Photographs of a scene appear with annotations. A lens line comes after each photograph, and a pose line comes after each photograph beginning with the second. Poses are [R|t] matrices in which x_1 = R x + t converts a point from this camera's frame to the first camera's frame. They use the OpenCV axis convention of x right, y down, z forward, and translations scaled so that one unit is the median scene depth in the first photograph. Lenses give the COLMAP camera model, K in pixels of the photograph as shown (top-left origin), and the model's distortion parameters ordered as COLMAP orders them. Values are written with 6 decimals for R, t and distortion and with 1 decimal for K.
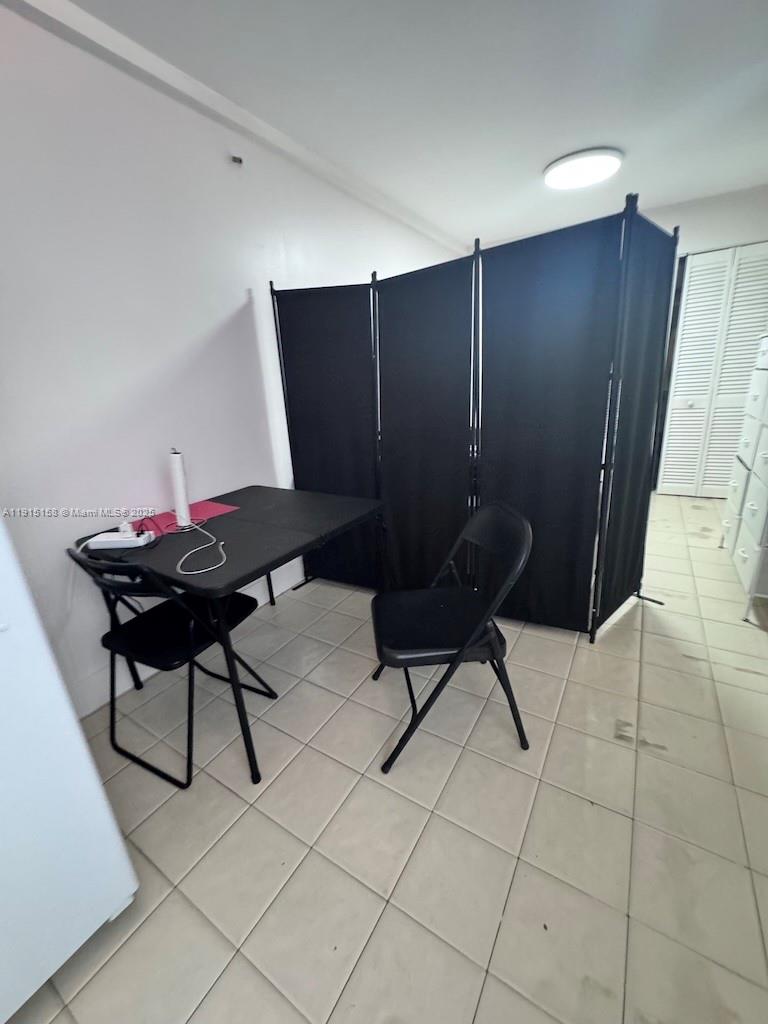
lens RADIAL K [[404.1, 0, 384.9], [0, 404.1, 509.5], [0, 0, 1]] dist [-0.004938, 0.000837]
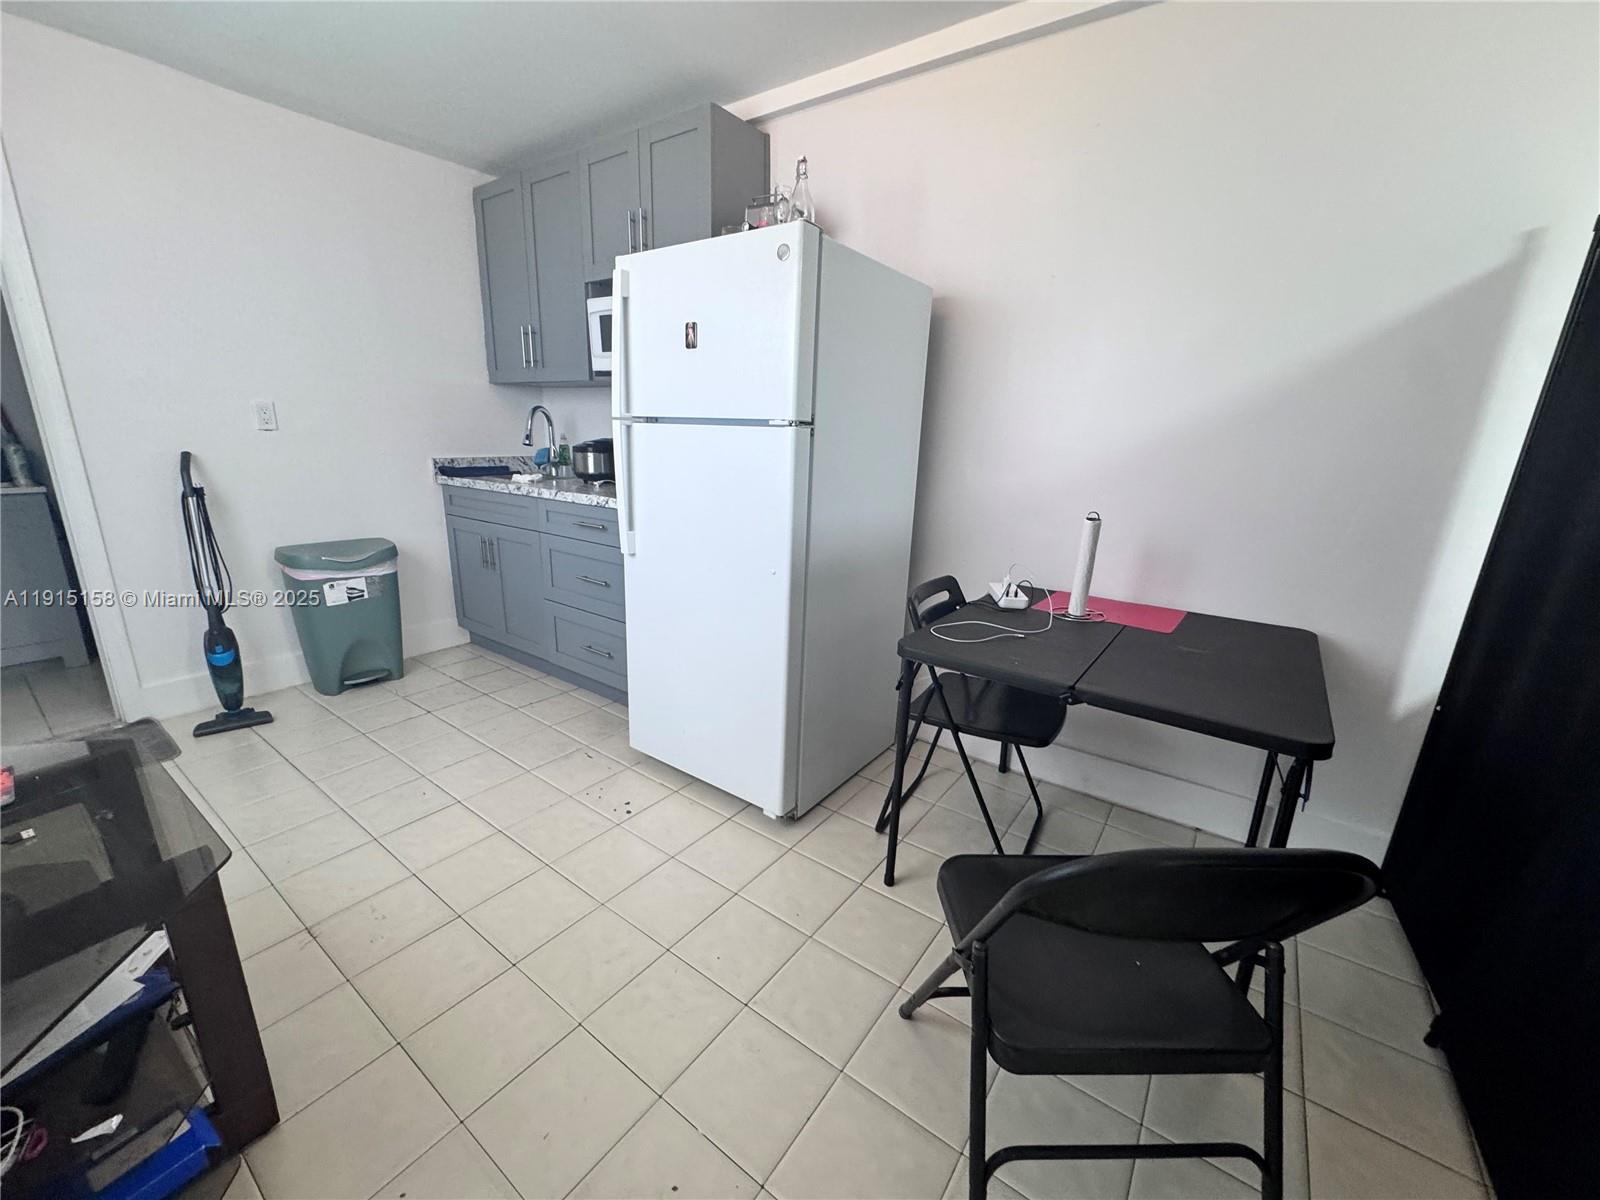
lens RADIAL K [[631.4, 0, 801.9], [0, 631.4, 598.6], [0, 0, 1]] dist [-0.004938, 0.000837]
pose [[-0.063018, 0.318210, -0.945923, 0.639102], [-0.323481, 0.890126, 0.320991, -0.200329], [0.944134, 0.326216, 0.046841, 0.464192]]
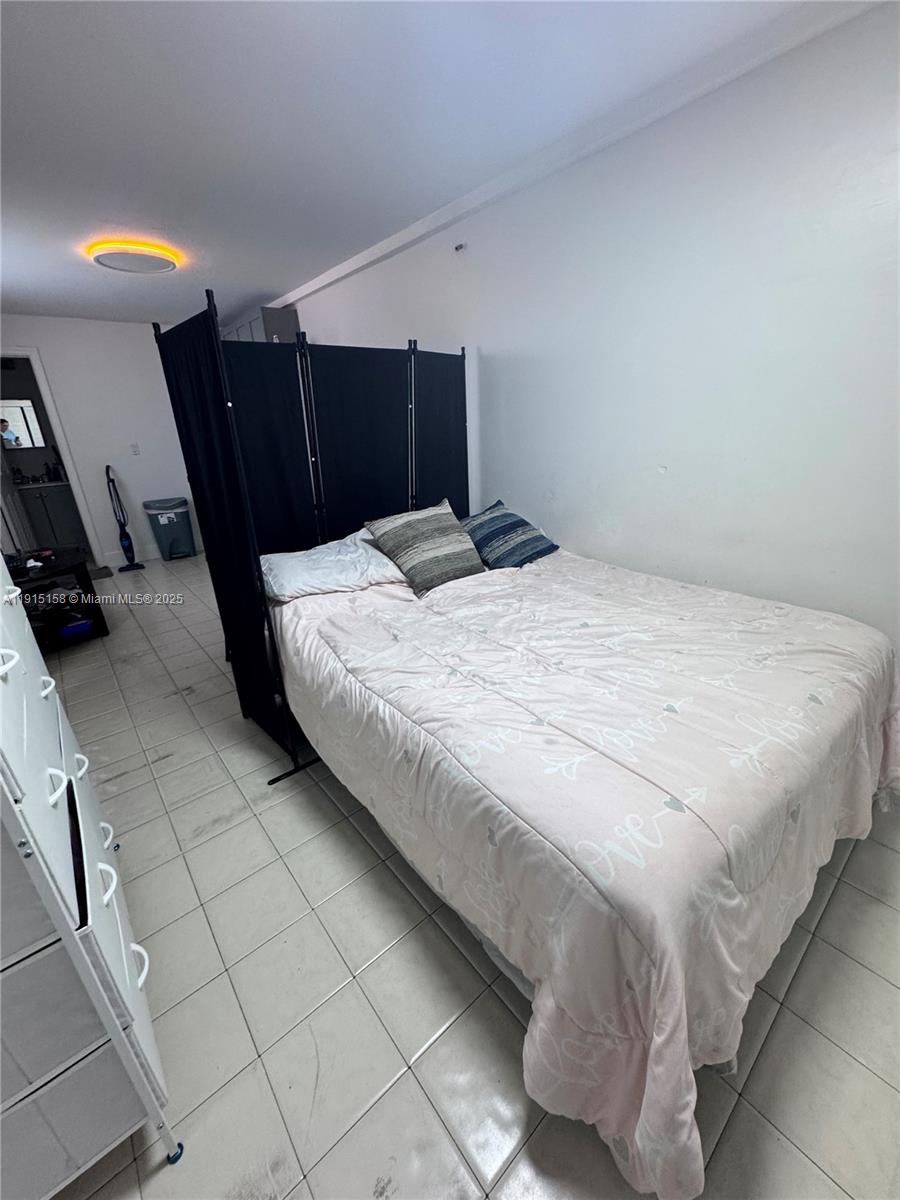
lens RADIAL K [[473.5, 0, 456.5], [0, 473.5, 601.1], [0, 0, 1]] dist [-0.004938, 0.000837]
pose [[-0.289870, 0.414894, -0.862461, 1.528455], [-0.225523, 0.846164, 0.482851, -0.788599], [0.930116, 0.334469, -0.151709, 1.873716]]
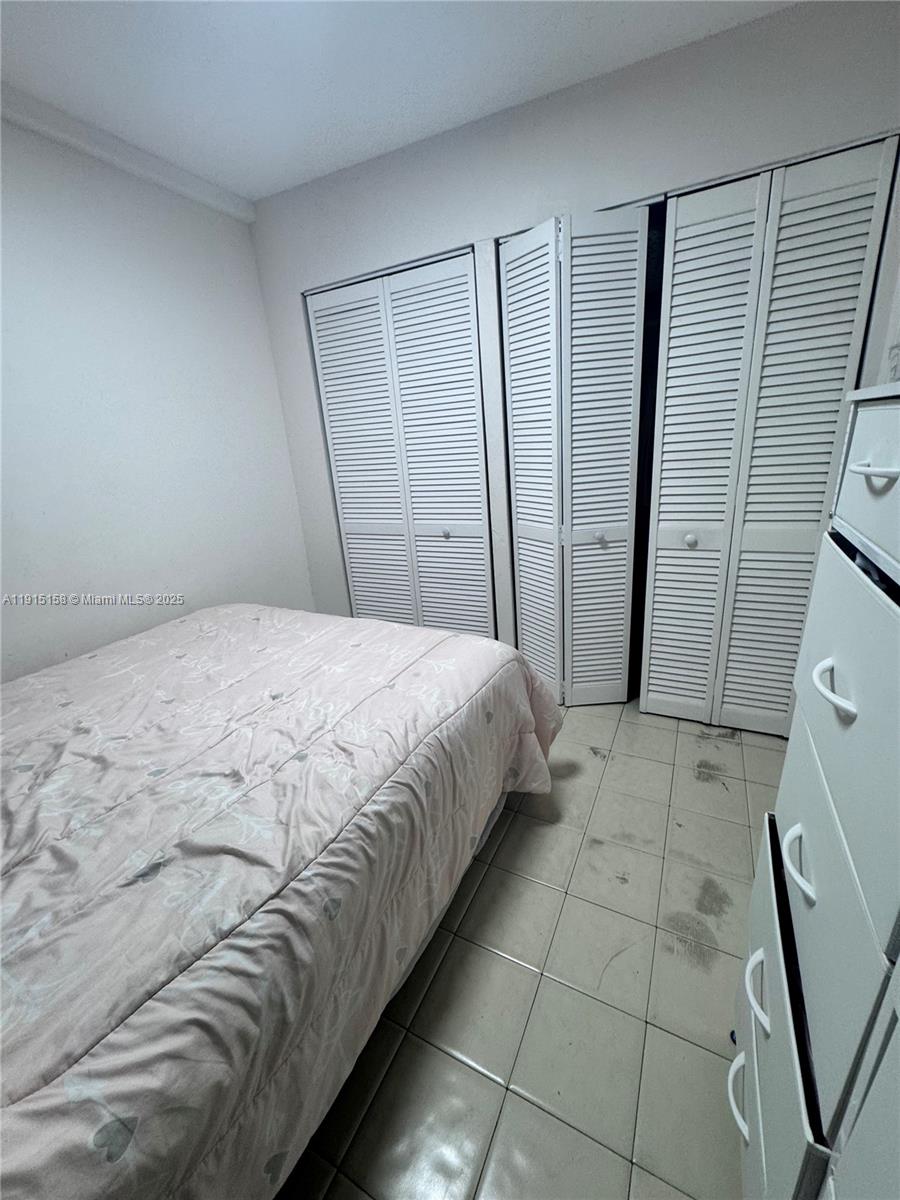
lens RADIAL K [[473.5, 0, 452.9], [0, 473.5, 600.7], [0, 0, 1]] dist [-0.004938, 0.000837]
pose [[0.995614, -0.030943, 0.088291, 0.985580], [0.029695, 0.999440, 0.015410, -0.471553], [-0.088718, -0.012721, 0.995976, 1.092920]]
